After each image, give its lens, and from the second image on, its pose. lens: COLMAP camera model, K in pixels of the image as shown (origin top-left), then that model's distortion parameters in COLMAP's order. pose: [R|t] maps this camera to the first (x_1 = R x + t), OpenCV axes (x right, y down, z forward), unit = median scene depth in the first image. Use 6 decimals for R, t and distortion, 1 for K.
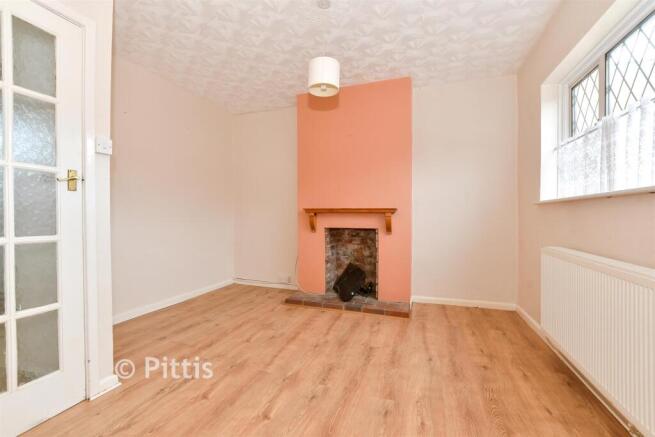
lens RADIAL K [[284.9, 0, 326.6], [0, 284.9, 220.5], [0, 0, 1]] dist [0.014478, 0.000001]
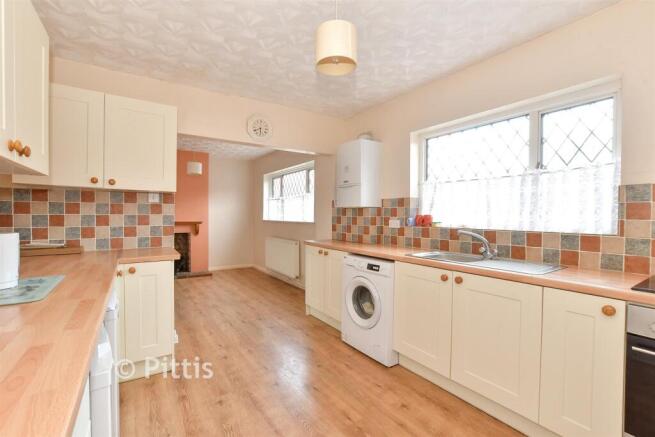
lens RADIAL K [[284.9, 0, 326.1], [0, 284.9, 219.6], [0, 0, 1]] dist [0.014478, 0.000001]
pose [[0.583879, 0.006651, 0.811814, -0.953733], [-0.012256, 0.999925, 0.000622, -0.080537], [-0.811748, -0.010312, 0.583916, -0.901246]]
